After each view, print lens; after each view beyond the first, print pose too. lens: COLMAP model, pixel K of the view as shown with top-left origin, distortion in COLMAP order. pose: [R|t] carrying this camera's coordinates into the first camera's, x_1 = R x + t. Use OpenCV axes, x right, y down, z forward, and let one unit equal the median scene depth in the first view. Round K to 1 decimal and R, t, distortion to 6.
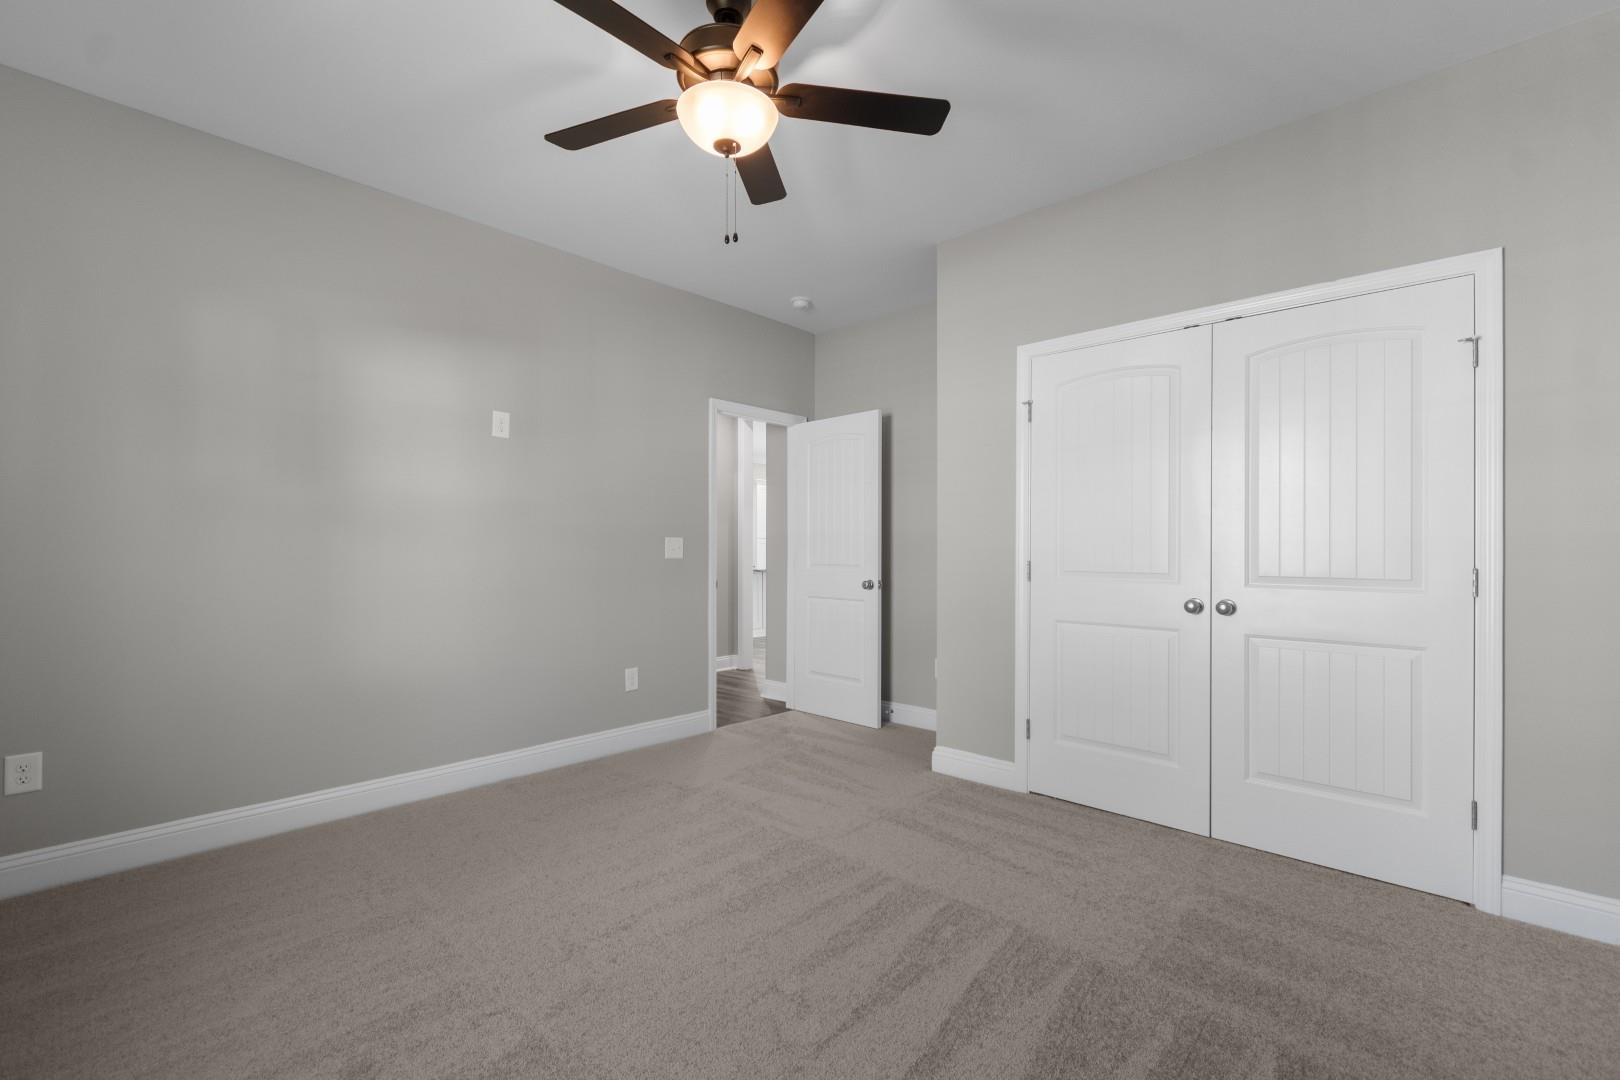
lens RADIAL K [[718.0, 0, 810.0], [0, 718.0, 540.0], [0, 0, 1]] dist [-0.000528, -0.000026]
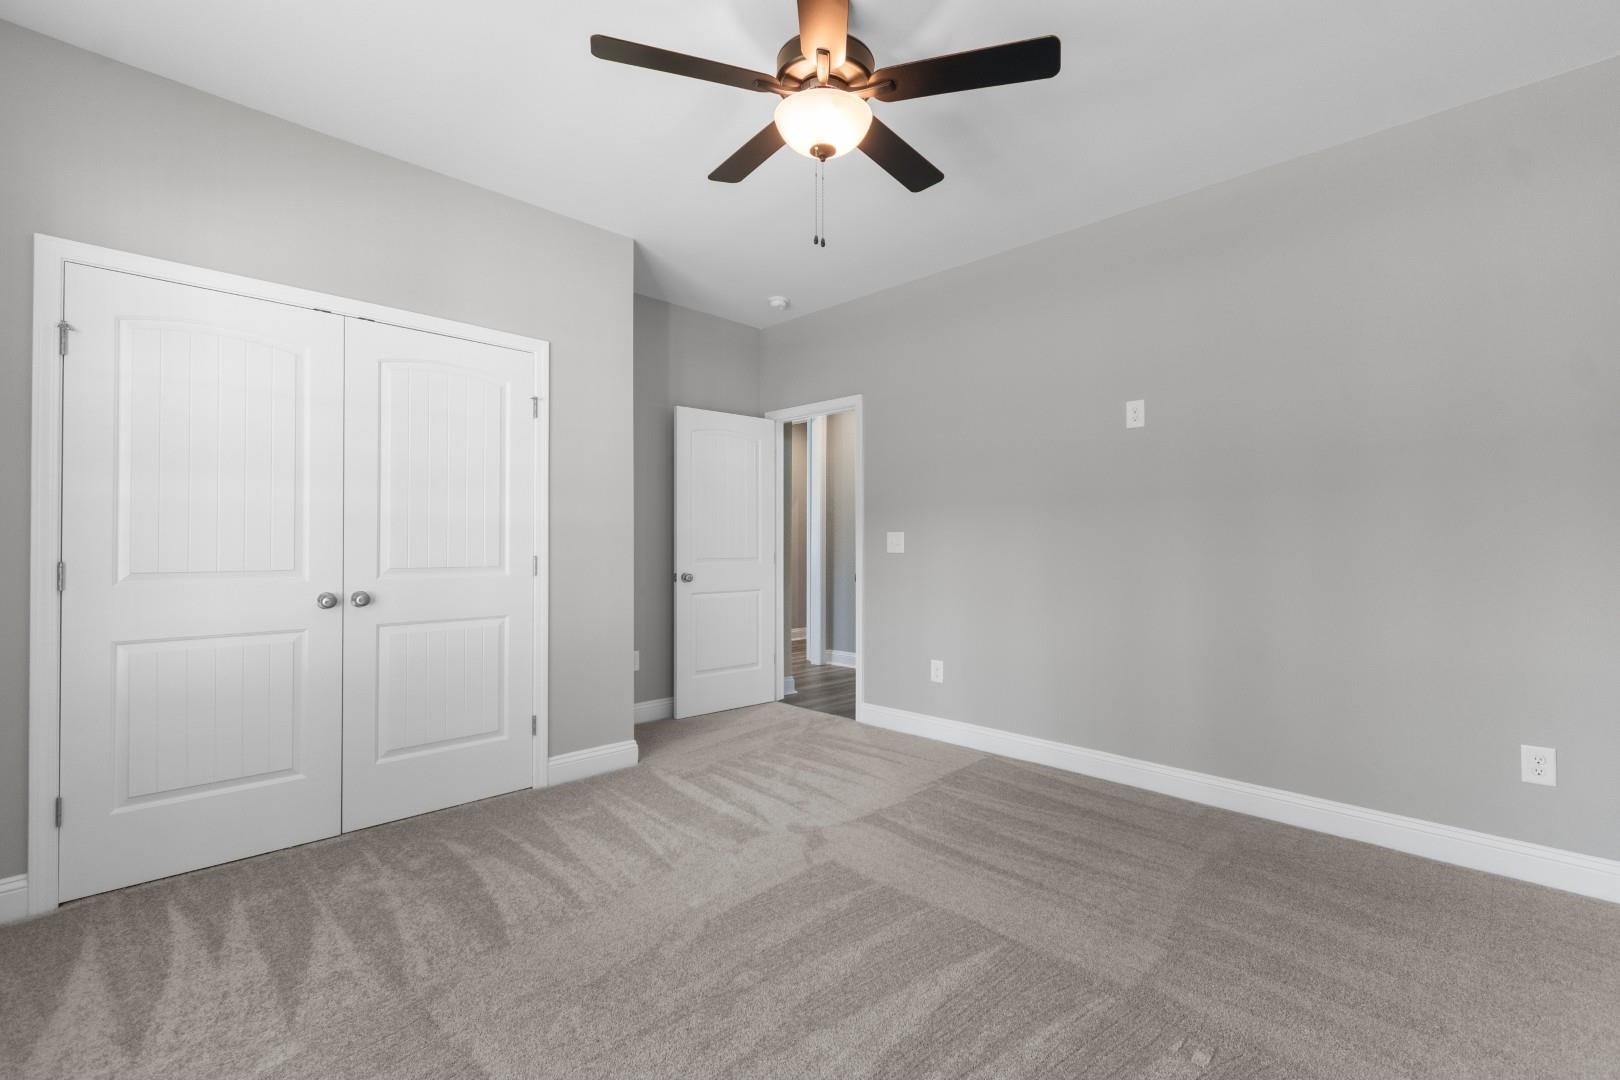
lens RADIAL K [[678.2, 0, 810.0], [0, 678.2, 540.0], [0, 0, 1]] dist [-0.000523, -0.000090]
pose [[0.036530, 0.000165, 0.999333, -0.385354], [-0.009211, 0.999958, 0.000171, 0.002955], [-0.999290, -0.009211, 0.036530, 0.346840]]
